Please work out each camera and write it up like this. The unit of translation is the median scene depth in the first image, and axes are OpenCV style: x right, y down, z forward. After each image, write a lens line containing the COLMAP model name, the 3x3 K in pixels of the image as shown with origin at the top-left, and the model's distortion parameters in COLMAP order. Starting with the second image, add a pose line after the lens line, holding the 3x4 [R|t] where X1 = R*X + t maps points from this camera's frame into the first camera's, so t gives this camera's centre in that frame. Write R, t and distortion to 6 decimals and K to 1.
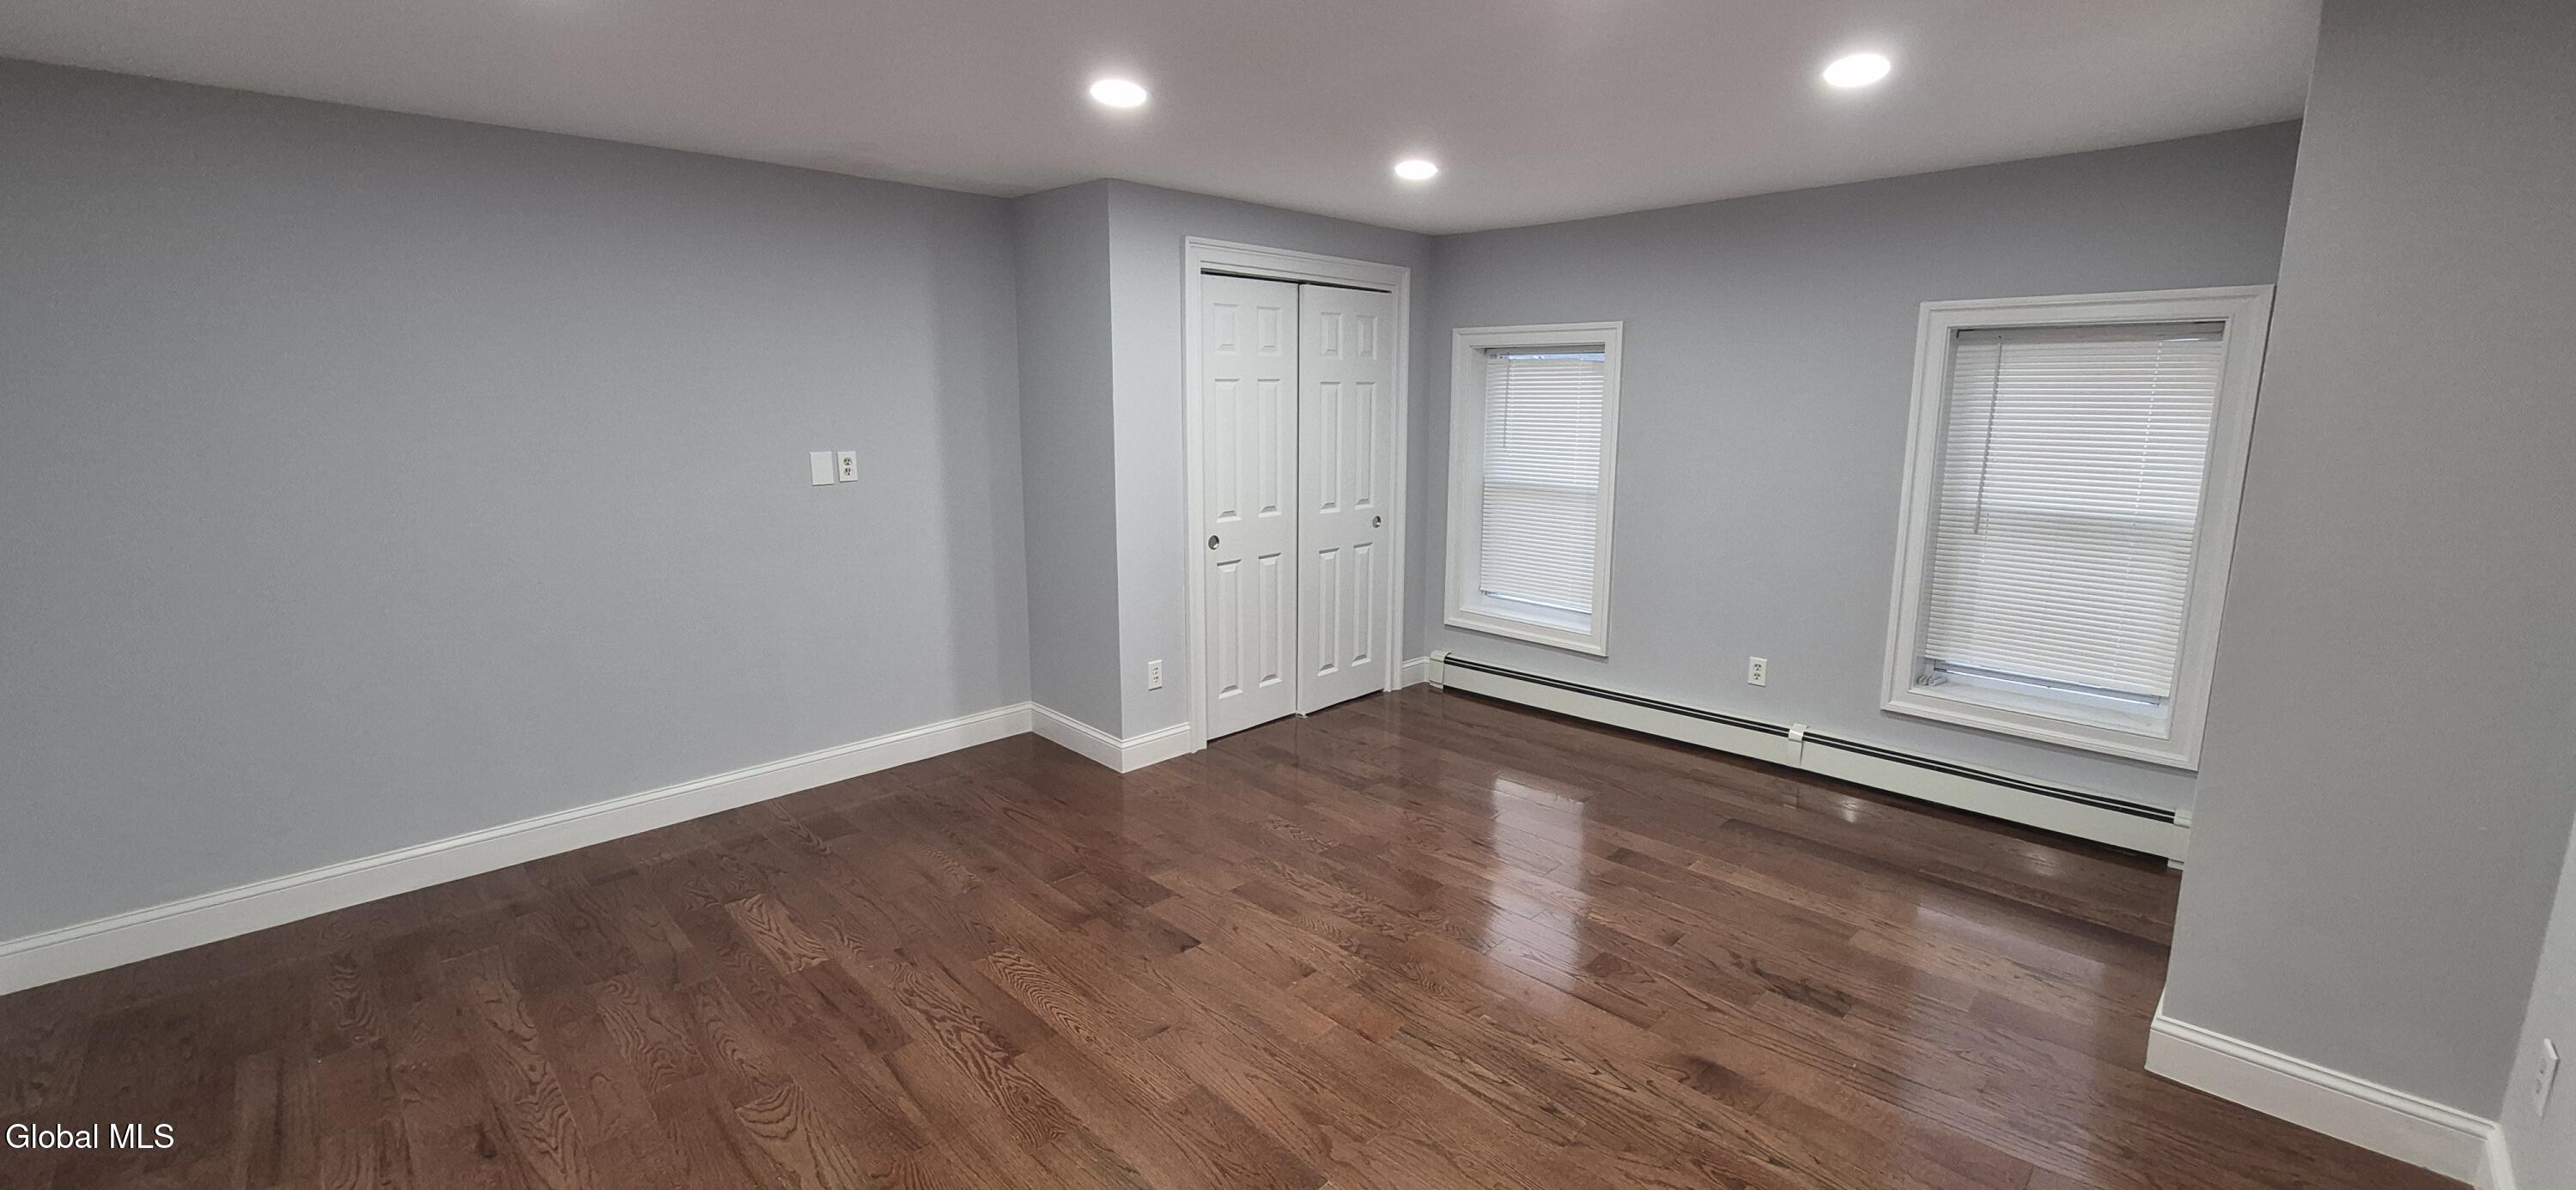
lens RADIAL K [[1017.0, 0, 1281.8], [0, 1017.0, 564.6], [0, 0, 1]] dist [0.000786, -0.001643]
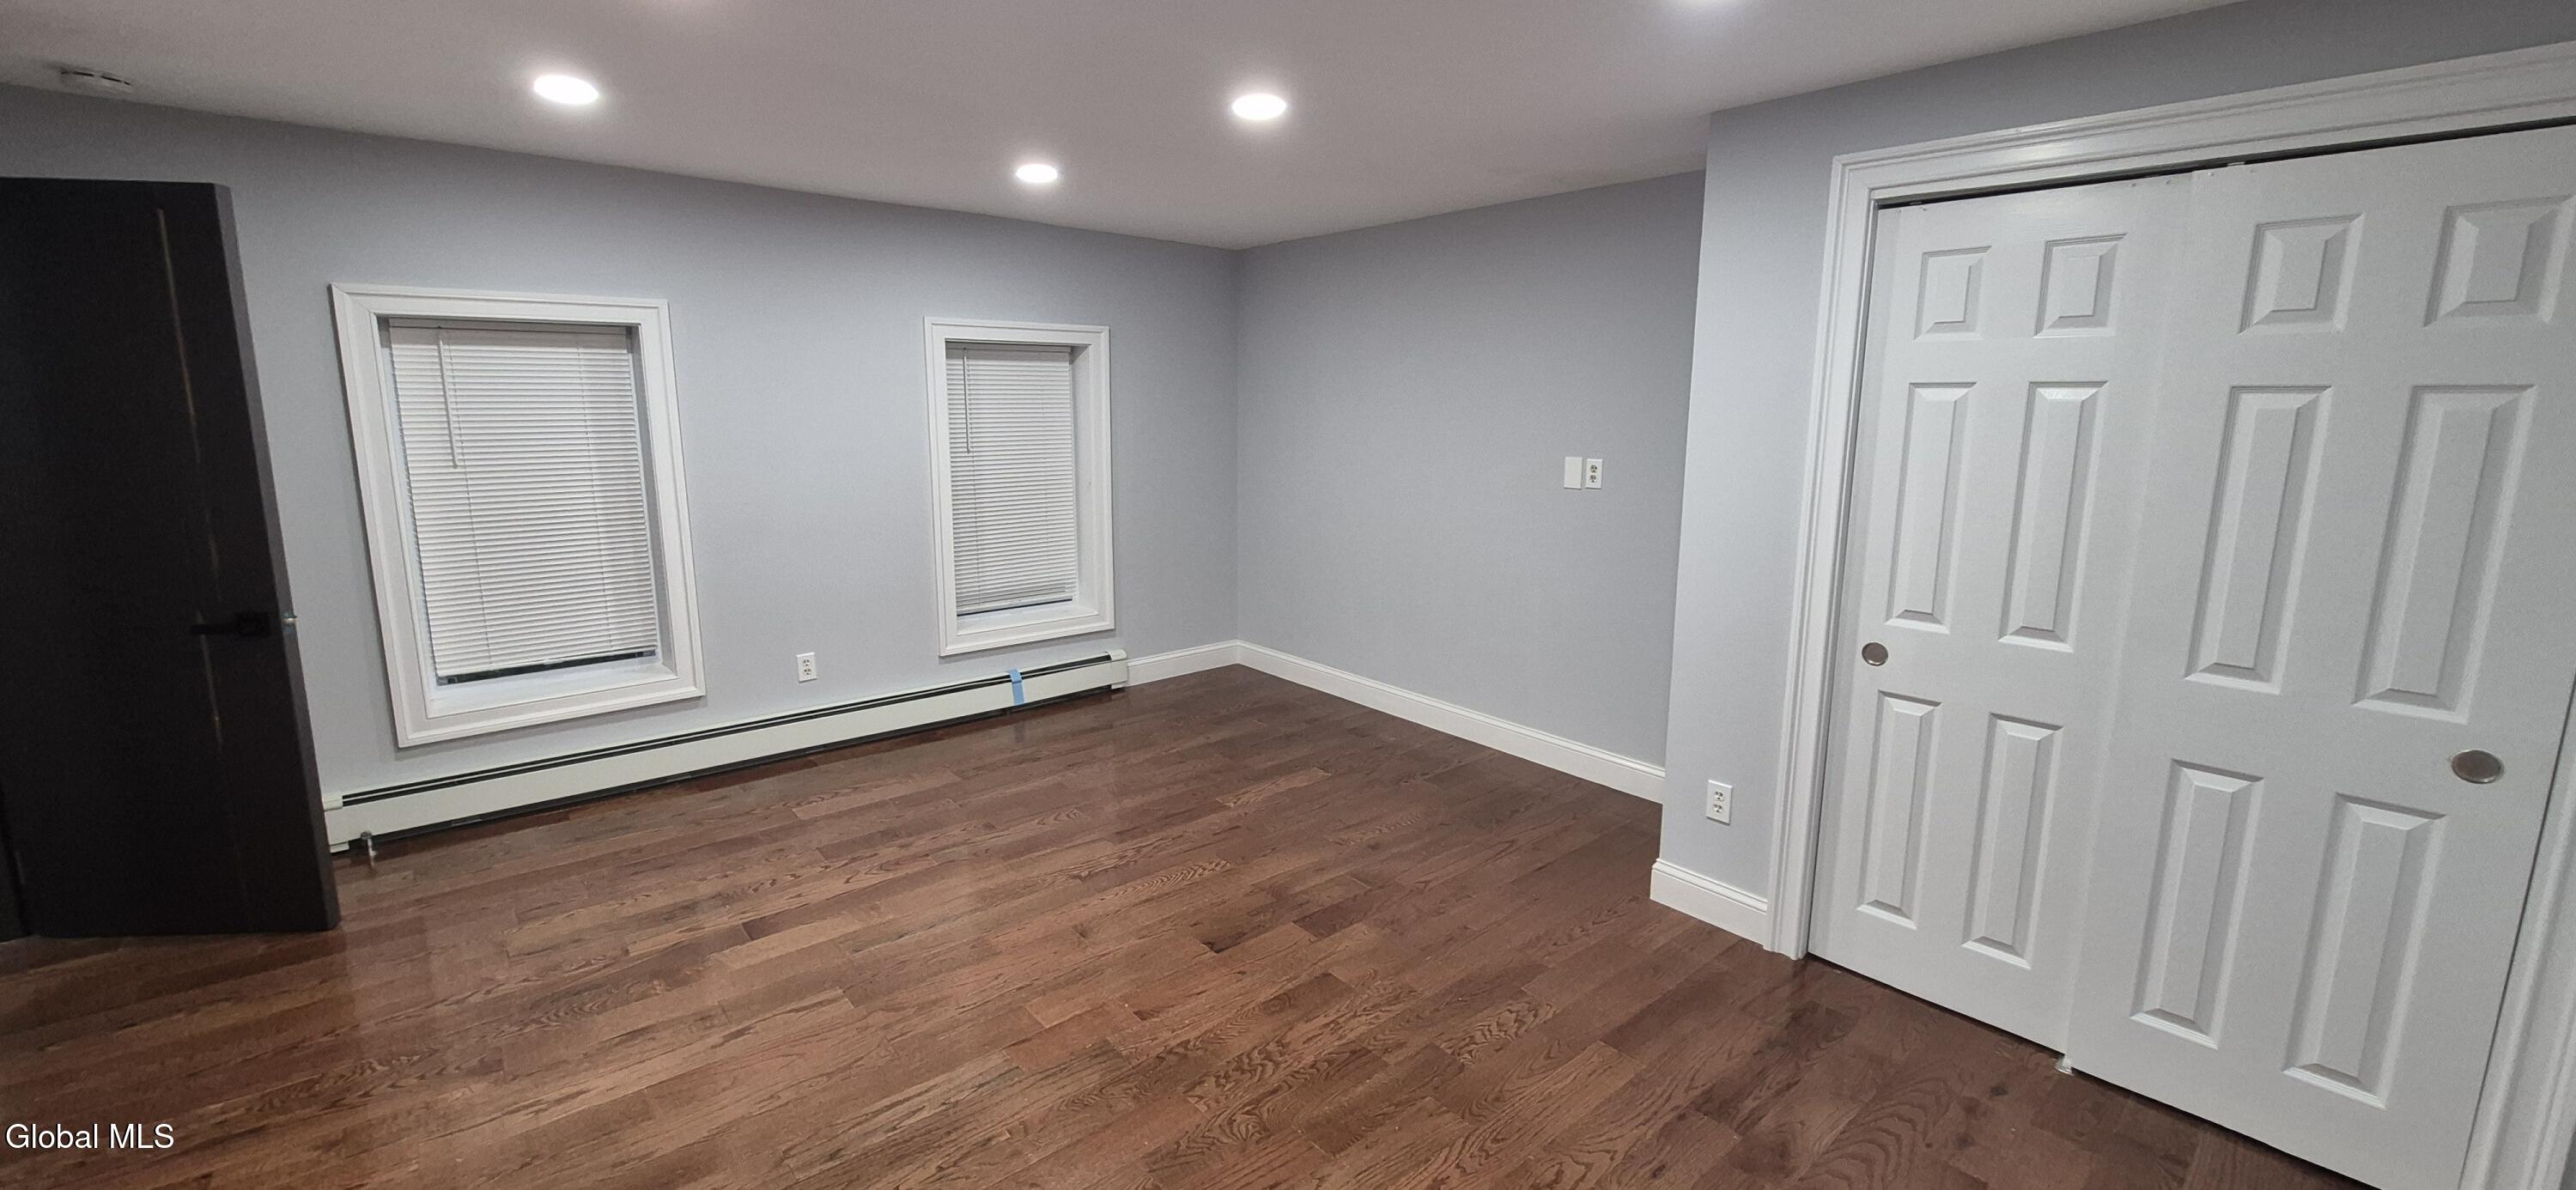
lens RADIAL K [[1017.0, 0, 1306.3], [0, 1017.0, 567.7], [0, 0, 1]] dist [0.000786, -0.001643]
pose [[-0.057348, 0.165289, -0.984577, 0.711440], [-0.176855, 0.968920, 0.172961, -0.153228], [0.982565, 0.184047, -0.026333, 0.894506]]
